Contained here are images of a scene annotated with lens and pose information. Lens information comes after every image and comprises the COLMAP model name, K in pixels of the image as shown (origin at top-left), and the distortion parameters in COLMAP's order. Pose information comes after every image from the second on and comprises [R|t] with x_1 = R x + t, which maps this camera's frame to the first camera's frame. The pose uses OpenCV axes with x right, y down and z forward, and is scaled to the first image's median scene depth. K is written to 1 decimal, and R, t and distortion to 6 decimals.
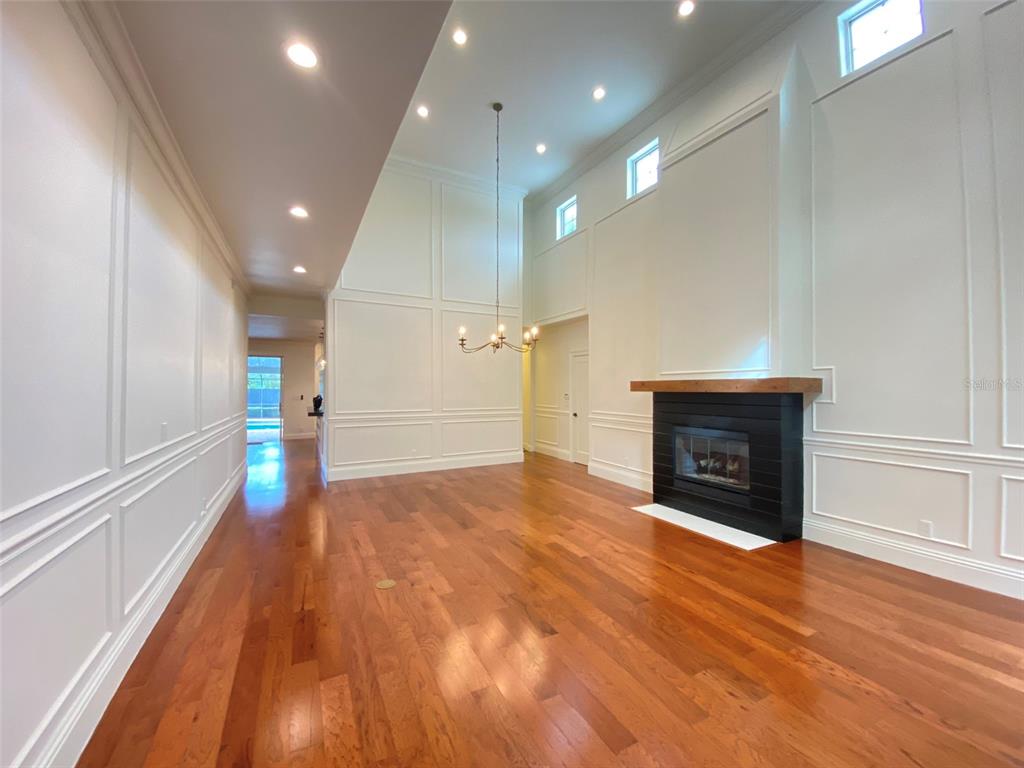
lens RADIAL K [[415.3, 0, 517.7], [0, 415.3, 384.1], [0, 0, 1]] dist [0.015134, -0.019954]
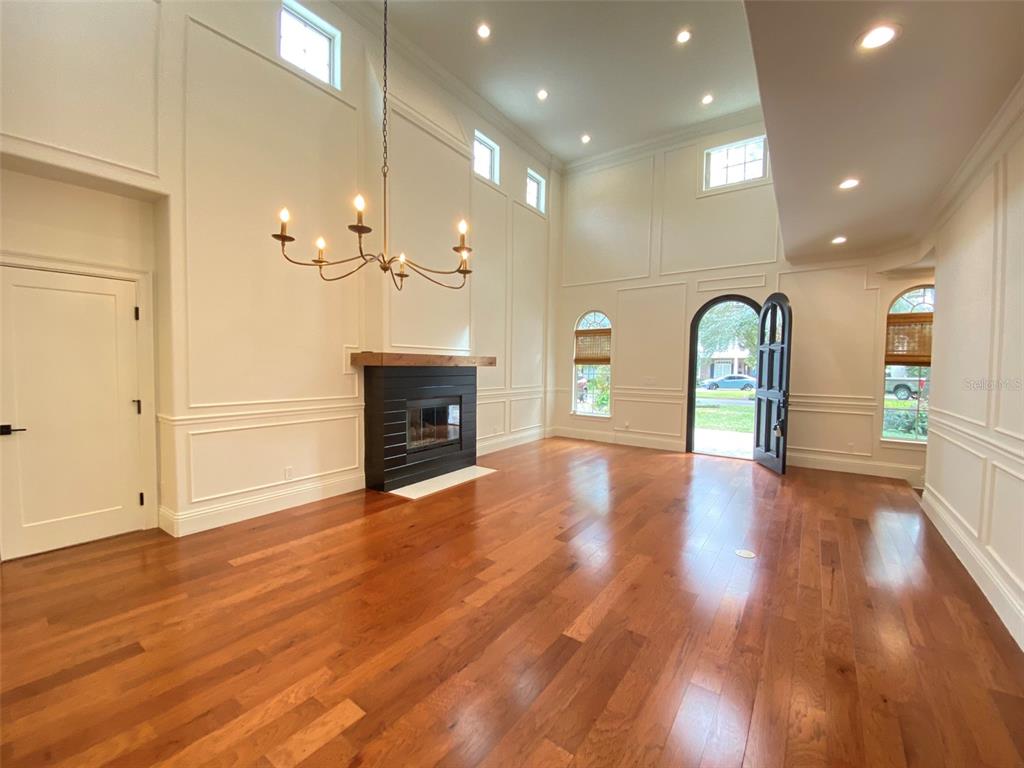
lens RADIAL K [[415.3, 0, 517.7], [0, 415.3, 384.1], [0, 0, 1]] dist [0.015134, -0.019954]
pose [[-0.474964, -0.038421, 0.879166, -0.601014], [-0.014381, 0.999252, 0.035899, 0.024639], [-0.879888, 0.004407, -0.475161, 1.263905]]
